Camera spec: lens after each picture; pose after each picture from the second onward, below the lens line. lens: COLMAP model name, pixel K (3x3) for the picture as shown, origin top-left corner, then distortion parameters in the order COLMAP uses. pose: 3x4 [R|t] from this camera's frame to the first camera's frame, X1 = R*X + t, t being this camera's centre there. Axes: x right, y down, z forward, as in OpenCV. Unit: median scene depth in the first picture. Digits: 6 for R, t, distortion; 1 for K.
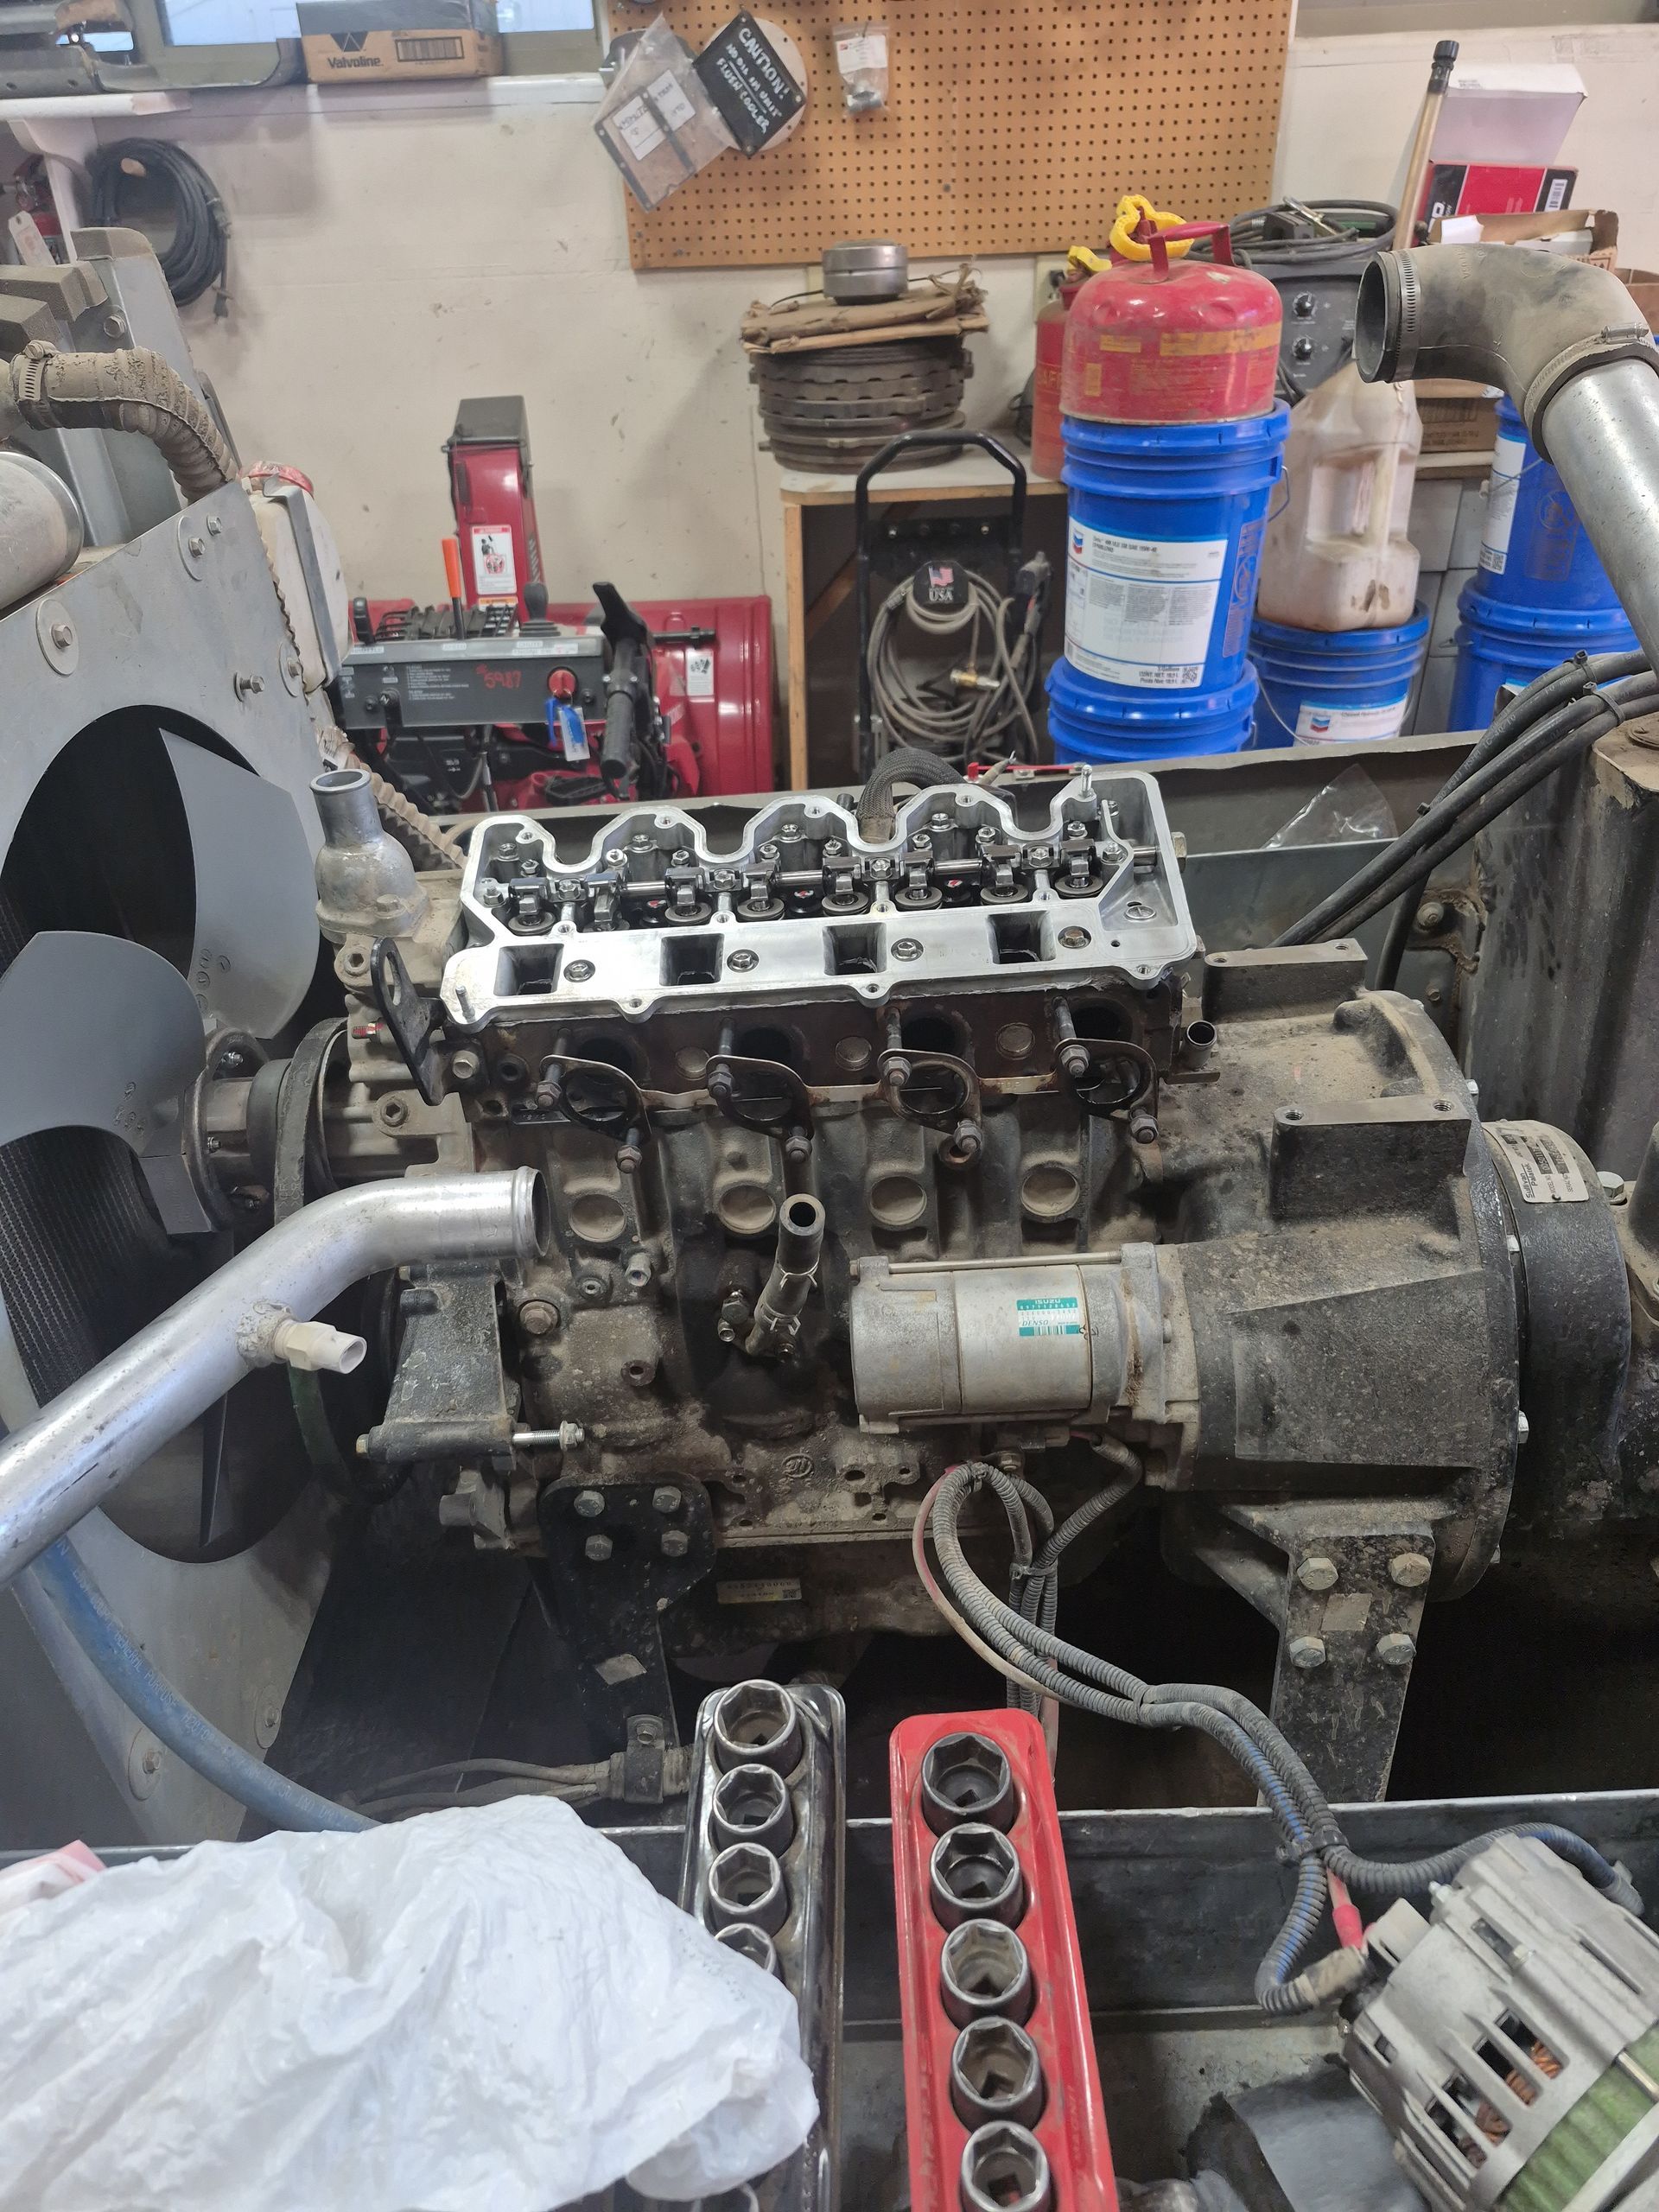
lens RADIAL K [[1545.0, 0, 829.5], [0, 1545.0, 1106.0], [0, 0, 1]] dist [0.076288, -0.092578]
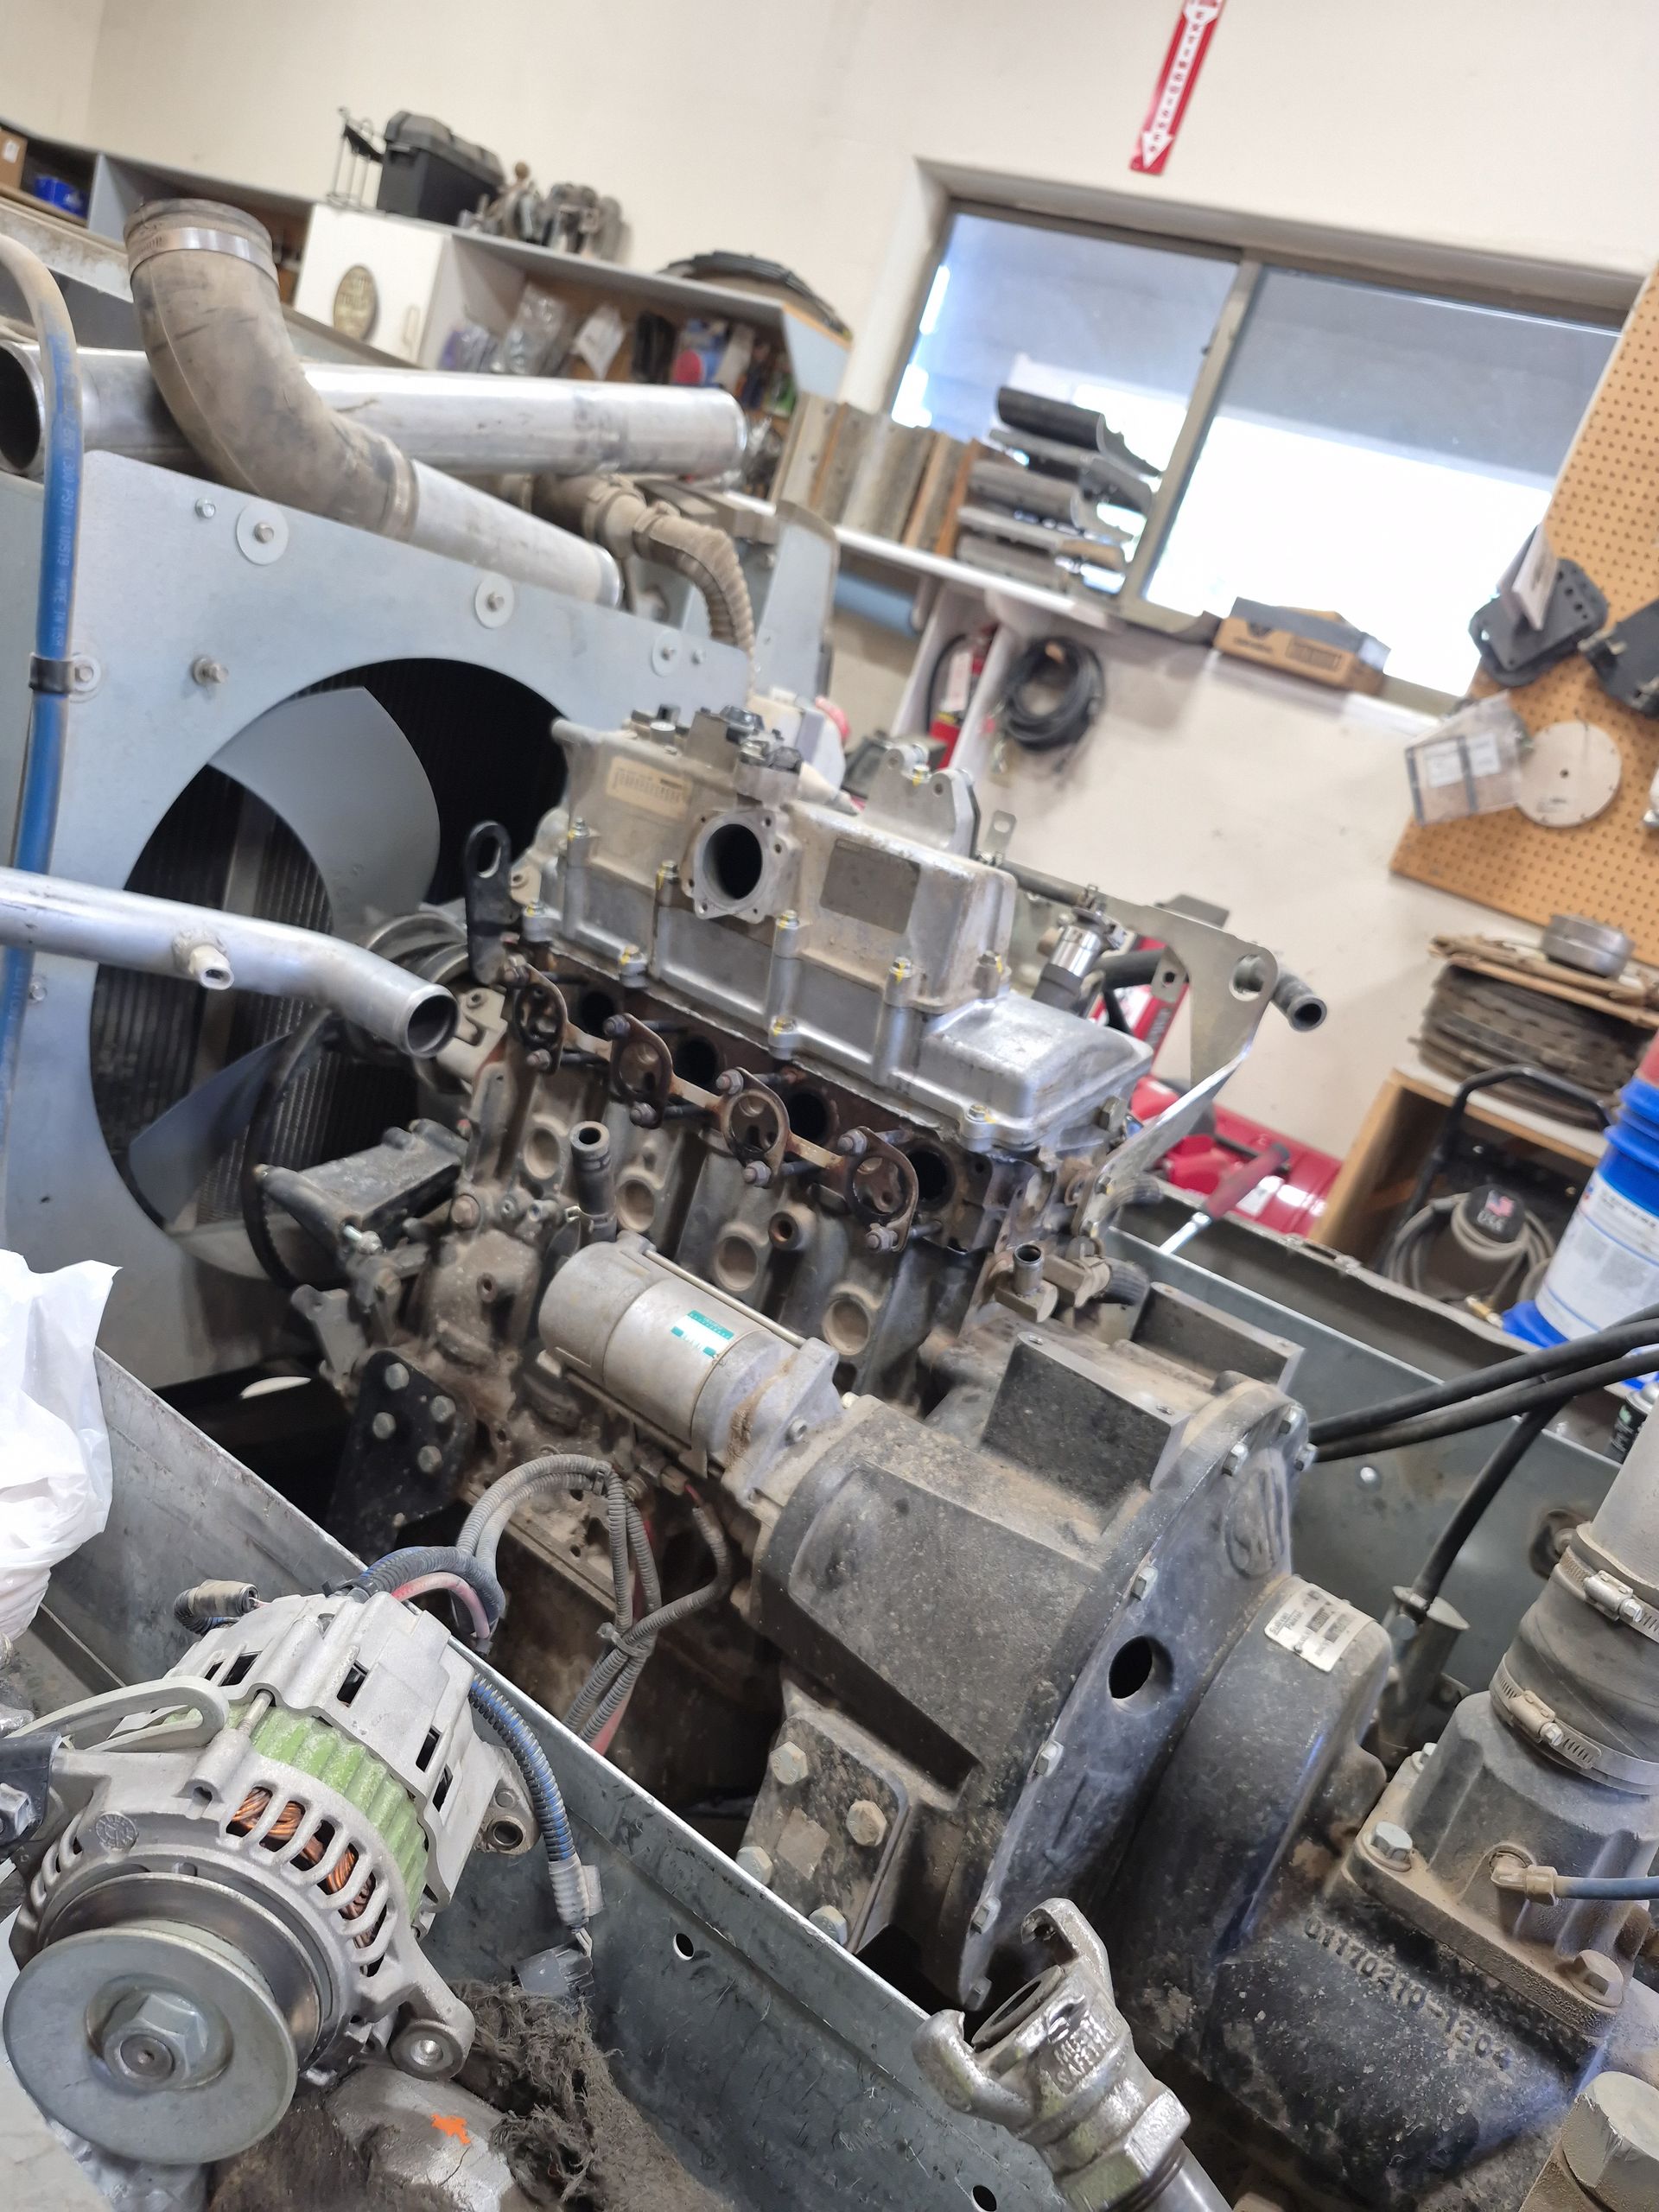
lens RADIAL K [[1545.0, 0, 829.5], [0, 1545.0, 1106.0], [0, 0, 1]] dist [0.076288, -0.092578]
pose [[0.764615, 0.452893, -0.458532, 0.504127], [-0.583562, 0.788475, -0.194327, 0.136101], [0.273531, 0.416167, 0.867171, 0.031012]]
